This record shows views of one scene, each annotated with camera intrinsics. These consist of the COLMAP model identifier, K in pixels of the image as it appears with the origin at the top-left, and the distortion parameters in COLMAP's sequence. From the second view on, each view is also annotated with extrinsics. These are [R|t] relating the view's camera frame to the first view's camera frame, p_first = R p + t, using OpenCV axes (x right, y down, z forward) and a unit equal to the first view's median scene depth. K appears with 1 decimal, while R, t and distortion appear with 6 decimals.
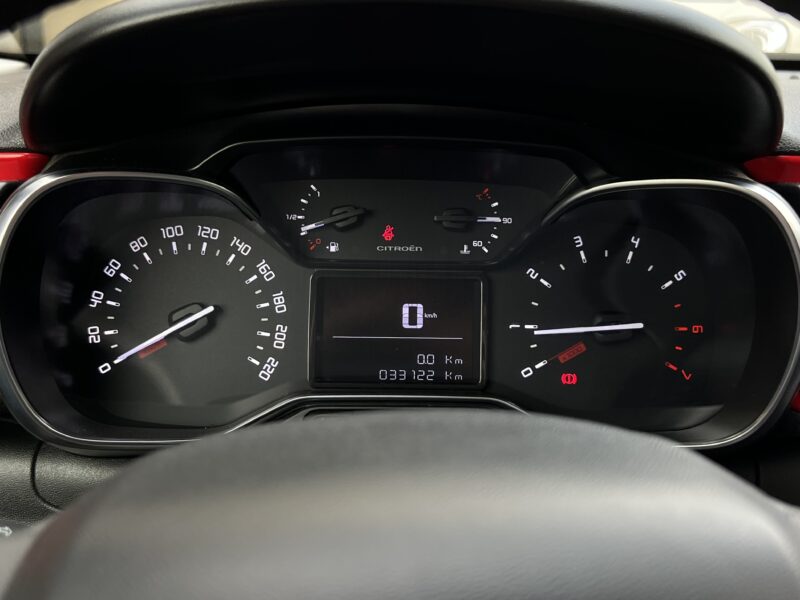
lens RADIAL K [[872.1, 0, 400.0], [0, 872.1, 300.0], [0, 0, 1]] dist [0.175062, -0.547518]
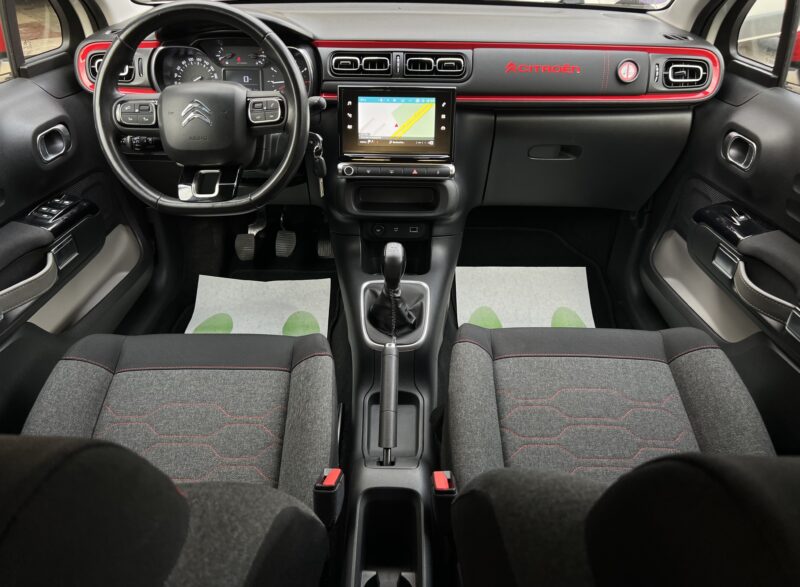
lens RADIAL K [[611.9, 0, 400.0], [0, 611.9, 293.5], [0, 0, 1]] dist [0.059154, -0.058230]
pose [[0.999091, 0.005131, -0.042313, 0.941015], [0.006215, 0.964577, 0.263727, 0.246875], [0.042167, -0.263750, 0.963669, -2.294909]]
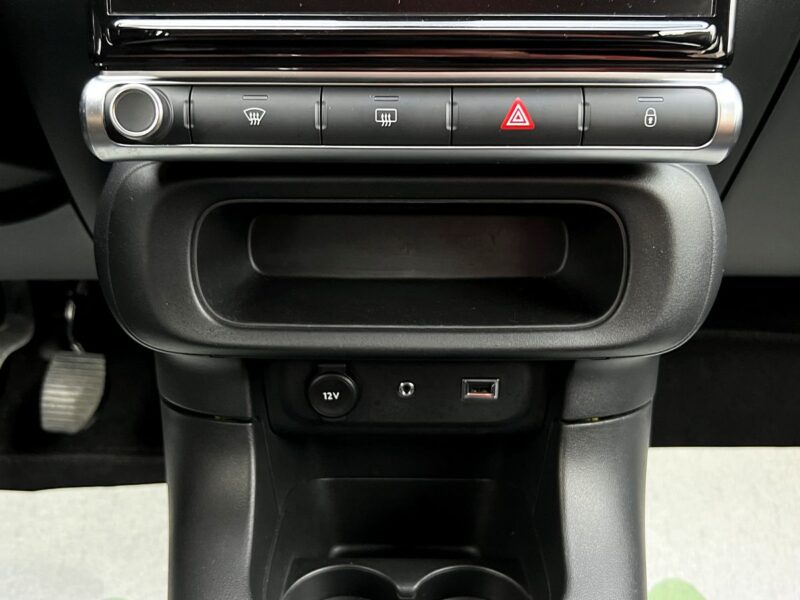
lens RADIAL K [[769.9, 0, 400.0], [0, 769.9, 300.0], [0, 0, 1]] dist [0.103103, -0.263549]
pose [[0.999098, -0.007406, -0.041823, 0.810753], [0.014770, 0.983807, 0.178624, 0.497067], [0.039823, -0.179081, 0.983028, 0.041778]]
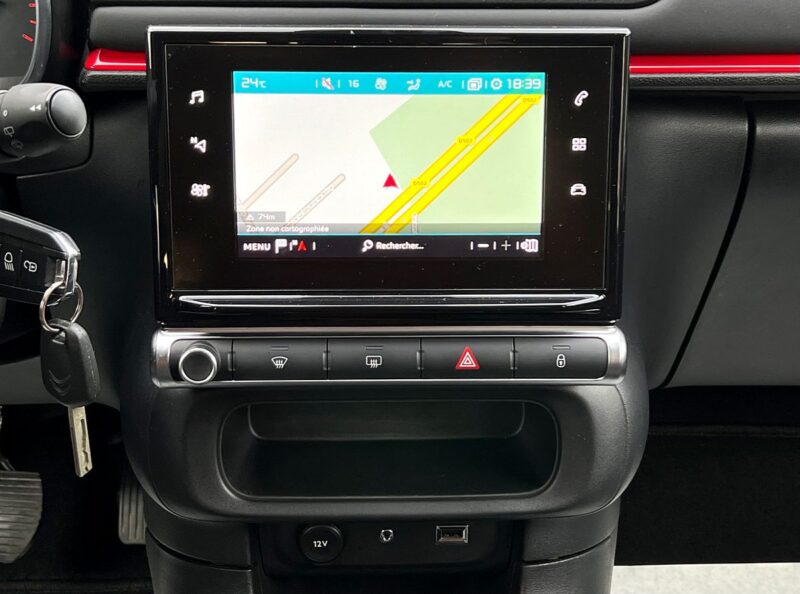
lens RADIAL K [[1280.8, 0, 413.6], [0, 1280.8, 296.3], [0, 0, 1]] dist [0.236294, -0.925880]
pose [[0.999859, -0.016711, 0.001702, 0.818645], [0.016085, 0.981707, 0.189719, 0.091355], [-0.004841, -0.189665, 0.981837, -0.777538]]
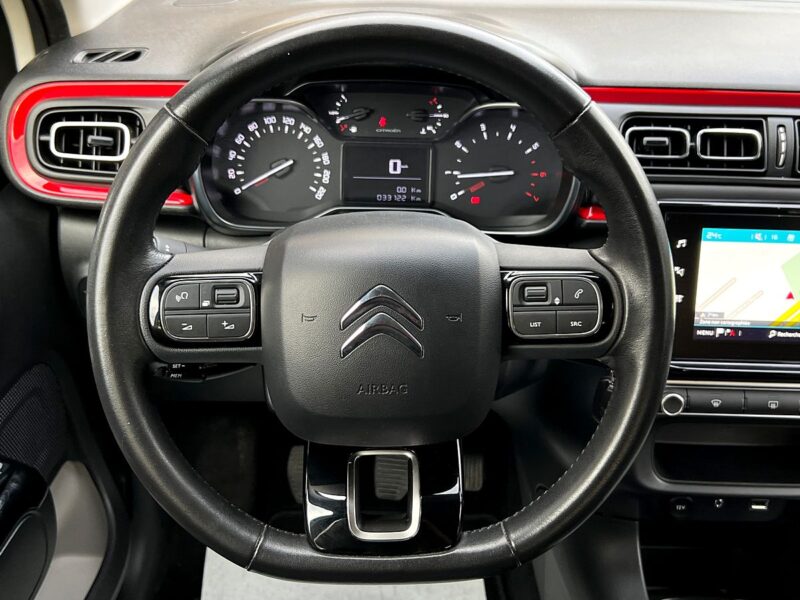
lens RADIAL K [[919.9, 0, 400.0], [0, 919.9, 300.0], [0, 0, 1]] dist [0.114716, -0.285999]
pose [[0.999710, 0.015141, -0.018713, 0.068092], [-0.011144, 0.980186, 0.197766, -0.095594], [0.021337, -0.197500, 0.980071, -1.044910]]
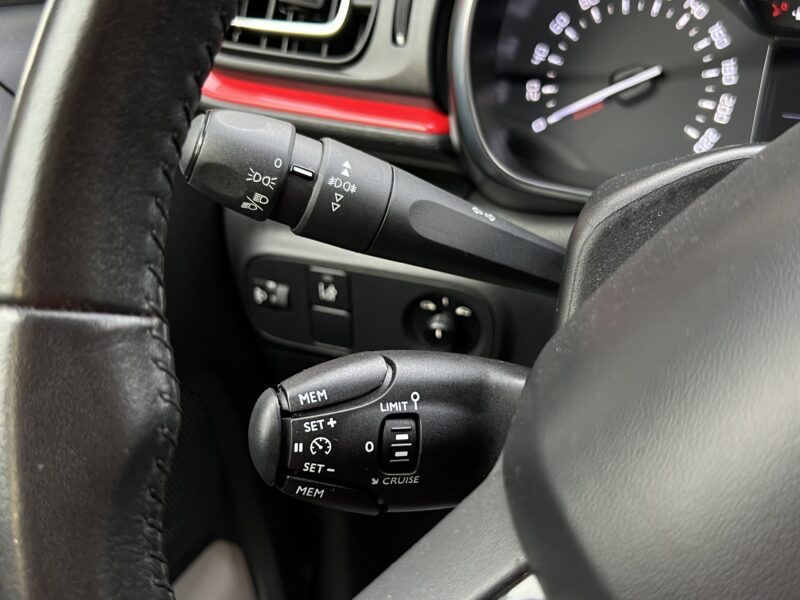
lens RADIAL K [[872.1, 0, 400.0], [0, 872.1, 300.0], [0, 0, 1]] dist [0.175062, -0.547518]
pose [[0.934748, 0.153570, -0.320409, -0.126790], [-0.108707, 0.982136, 0.153596, 0.134939], [0.338273, -0.108743, 0.934744, -0.024201]]
